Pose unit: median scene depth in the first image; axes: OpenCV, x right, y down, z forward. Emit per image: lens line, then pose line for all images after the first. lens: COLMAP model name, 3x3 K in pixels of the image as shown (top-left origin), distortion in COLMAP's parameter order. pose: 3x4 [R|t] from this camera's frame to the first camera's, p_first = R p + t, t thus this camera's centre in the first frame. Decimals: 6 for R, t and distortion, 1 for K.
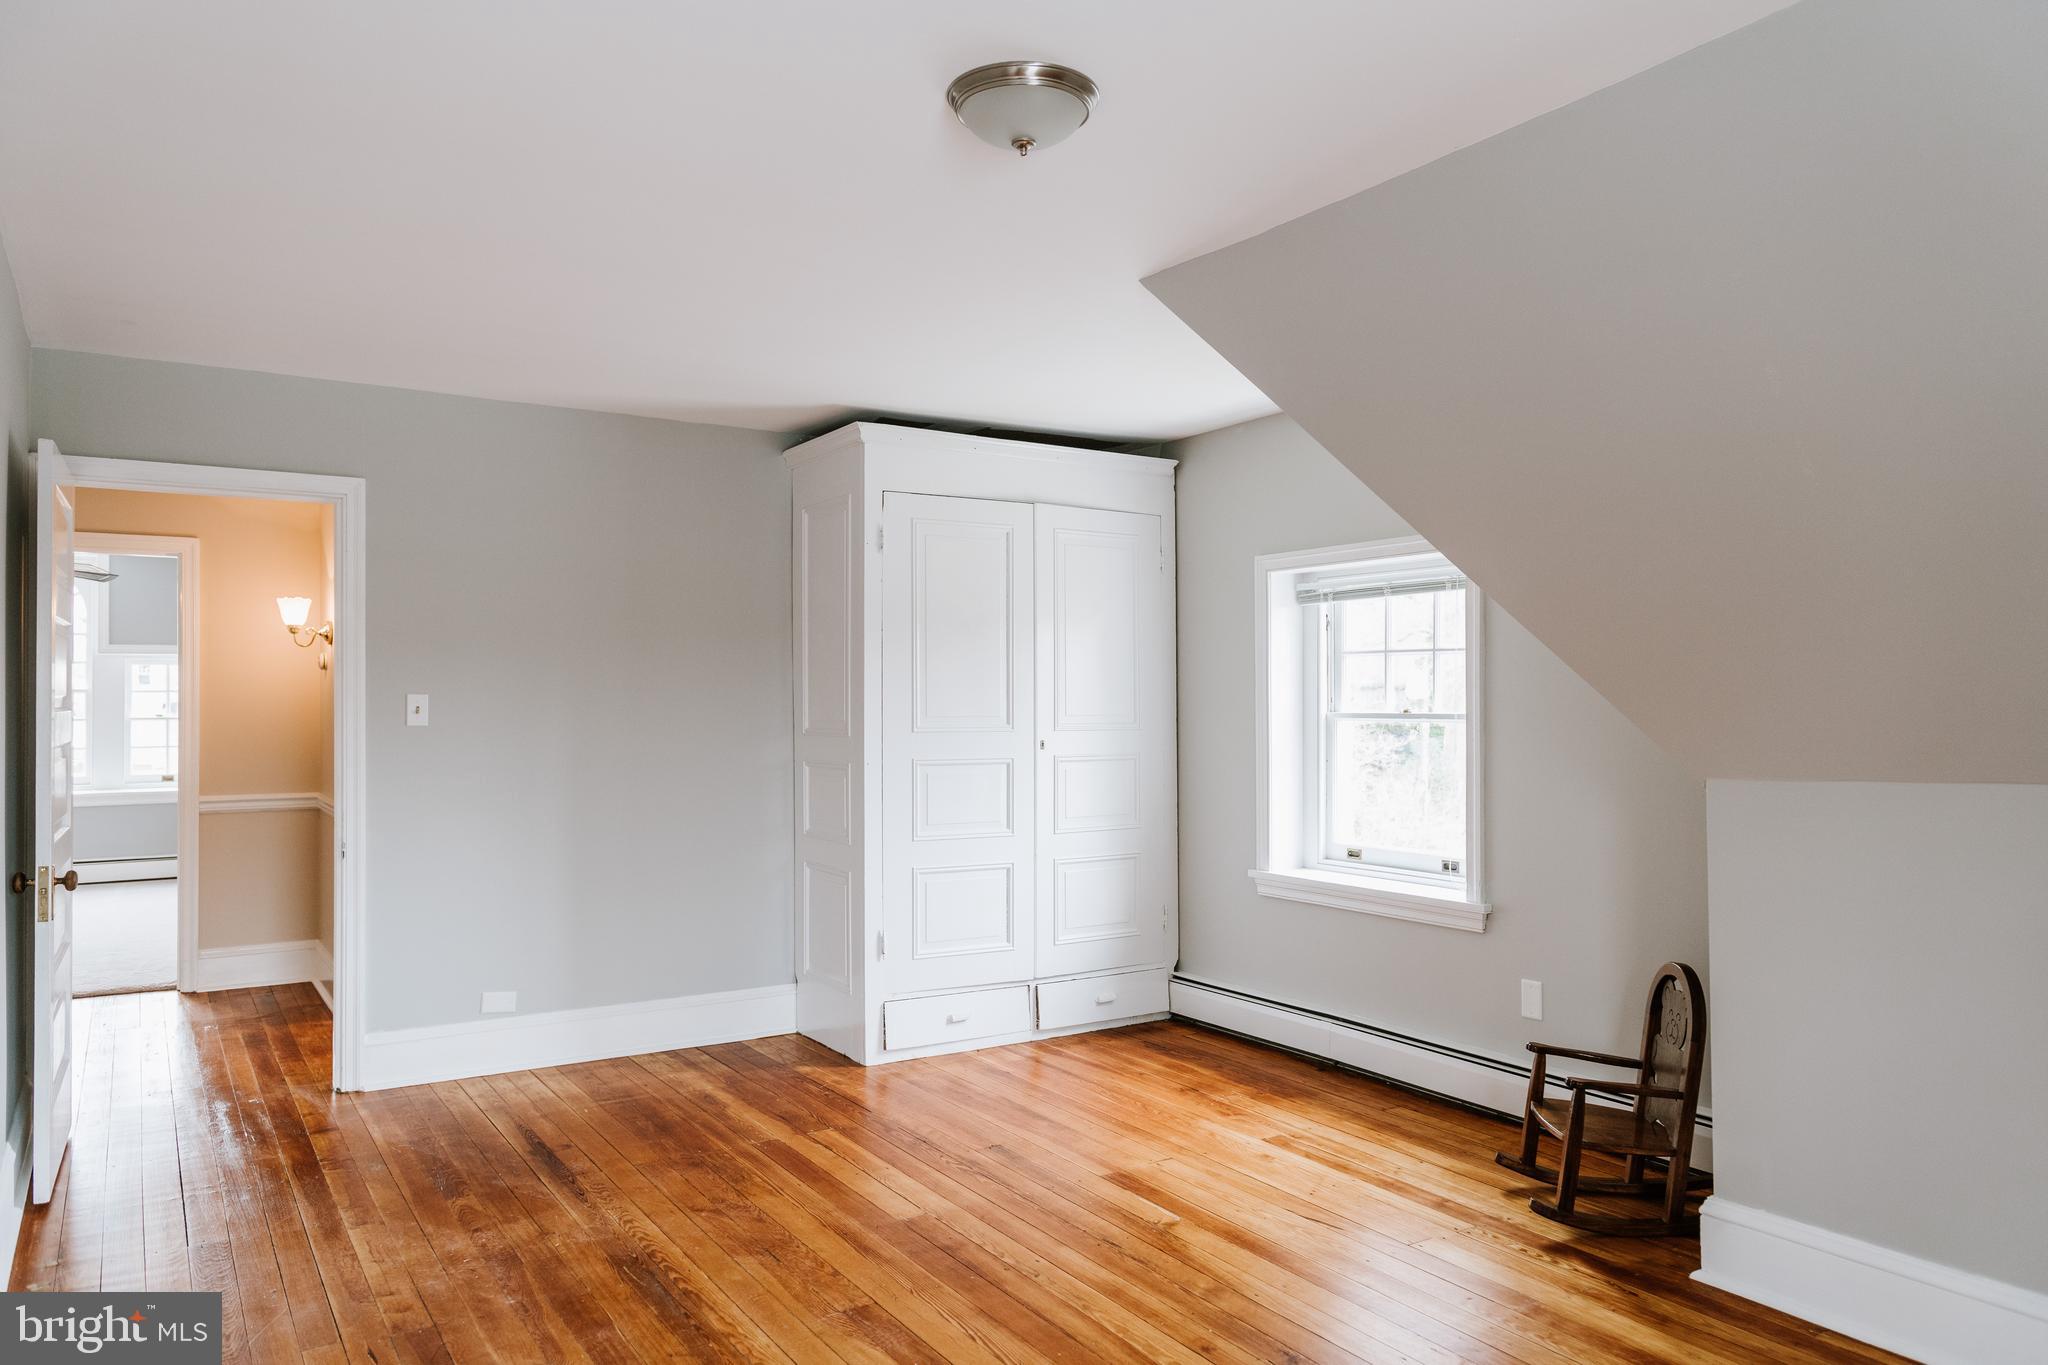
lens RADIAL K [[1447.4, 0, 1039.1], [0, 1447.4, 685.9], [0, 0, 1]] dist [-0.006575, -0.004243]
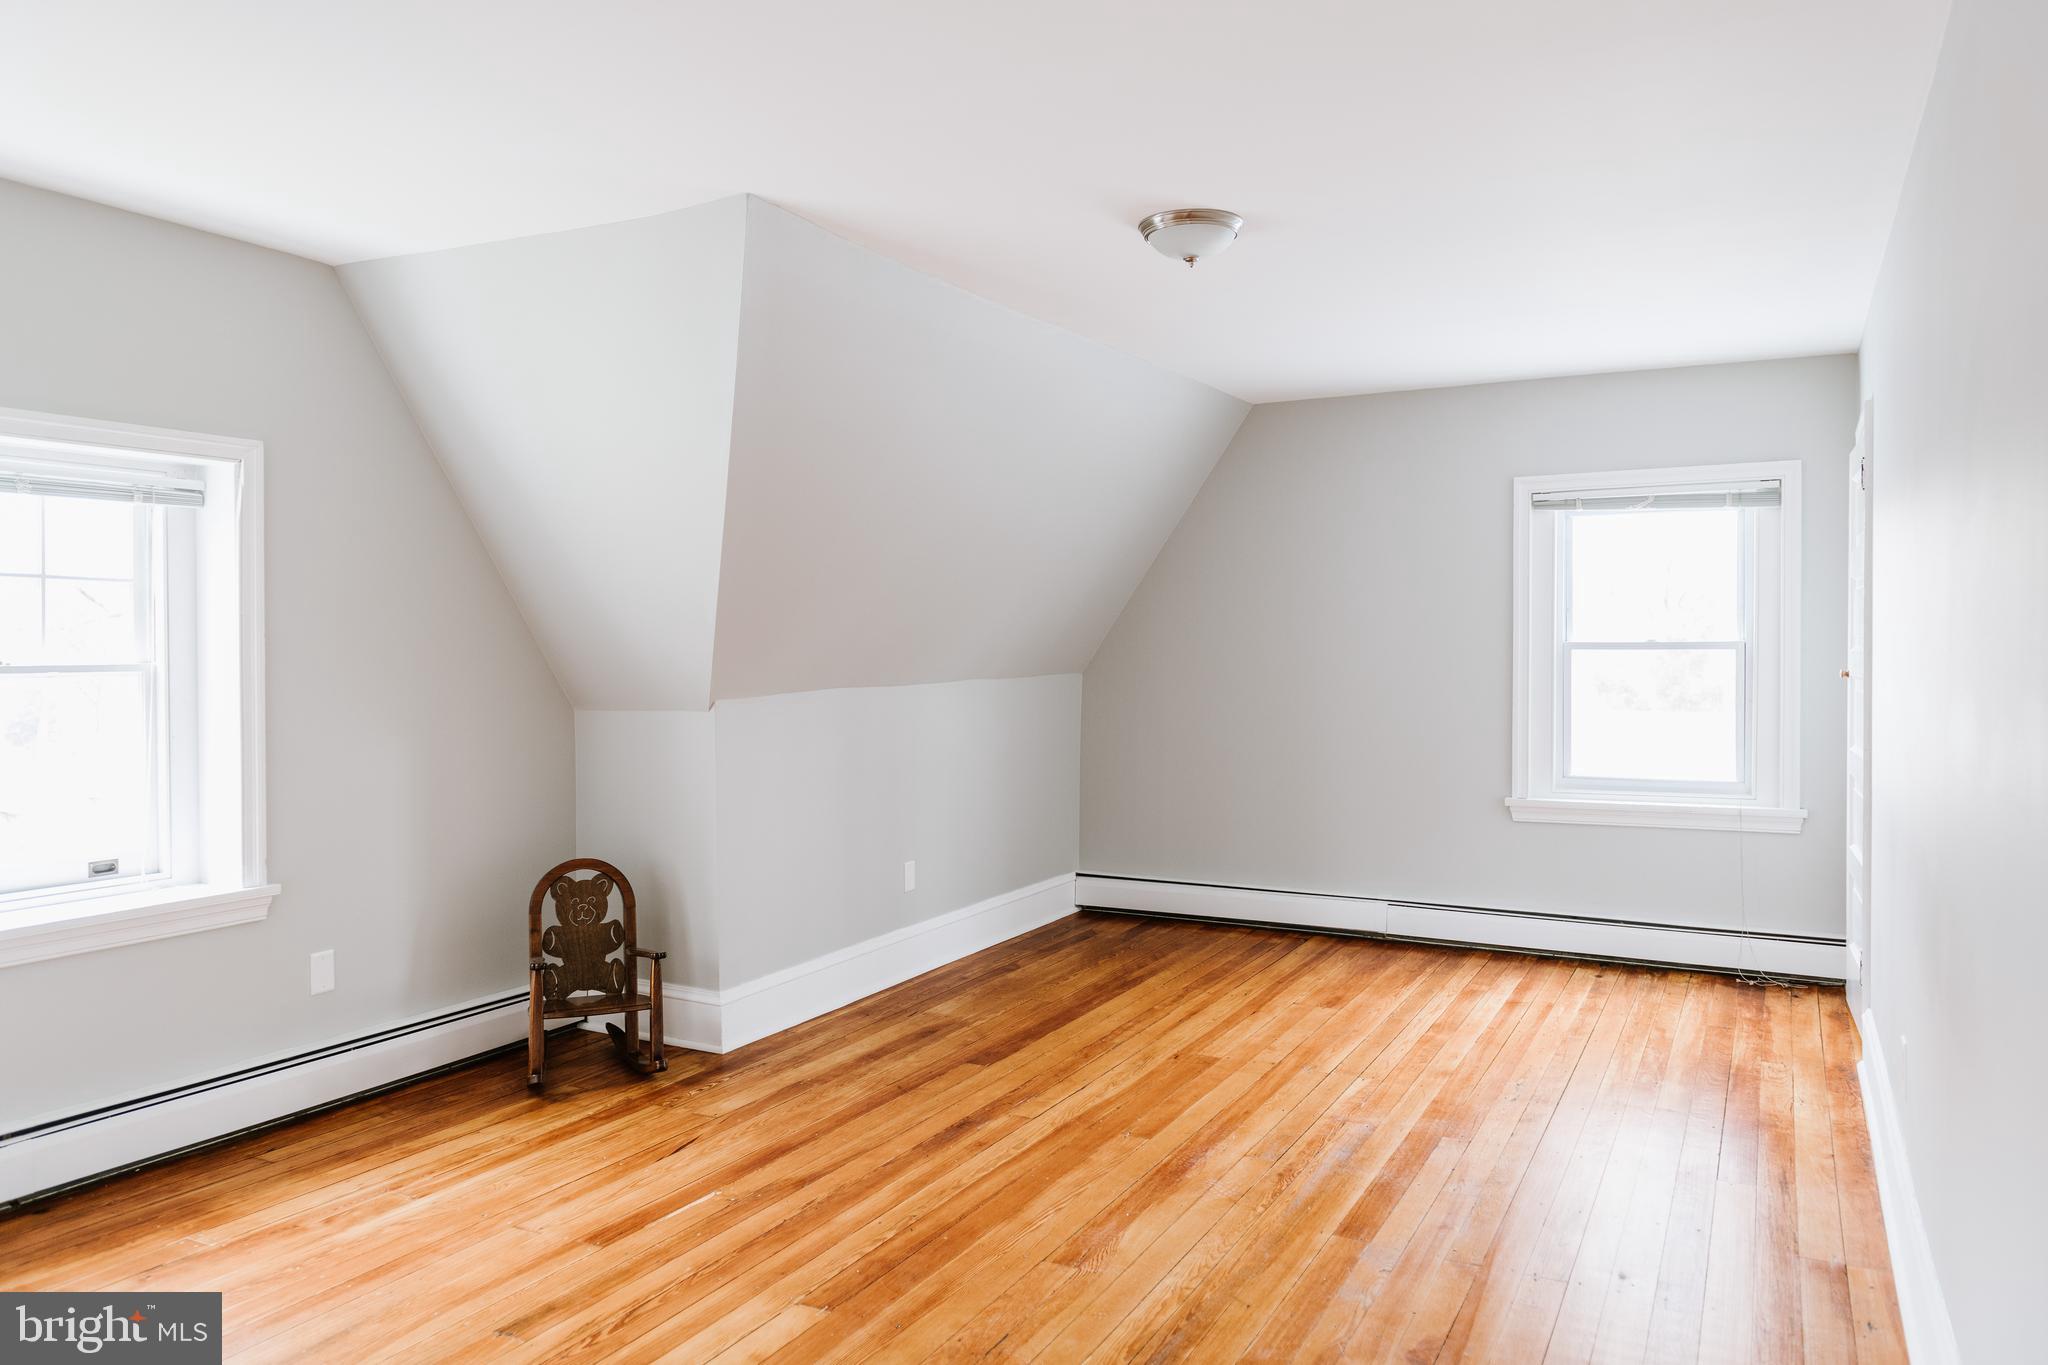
lens RADIAL K [[1447.4, 0, 1044.3], [0, 1447.4, 673.4], [0, 0, 1]] dist [-0.006575, -0.004243]
pose [[-0.516026, -0.015124, 0.856439, -0.737997], [-0.003333, 0.999872, 0.015649, 0.012499], [-0.856566, 0.005221, -0.516010, 1.175505]]
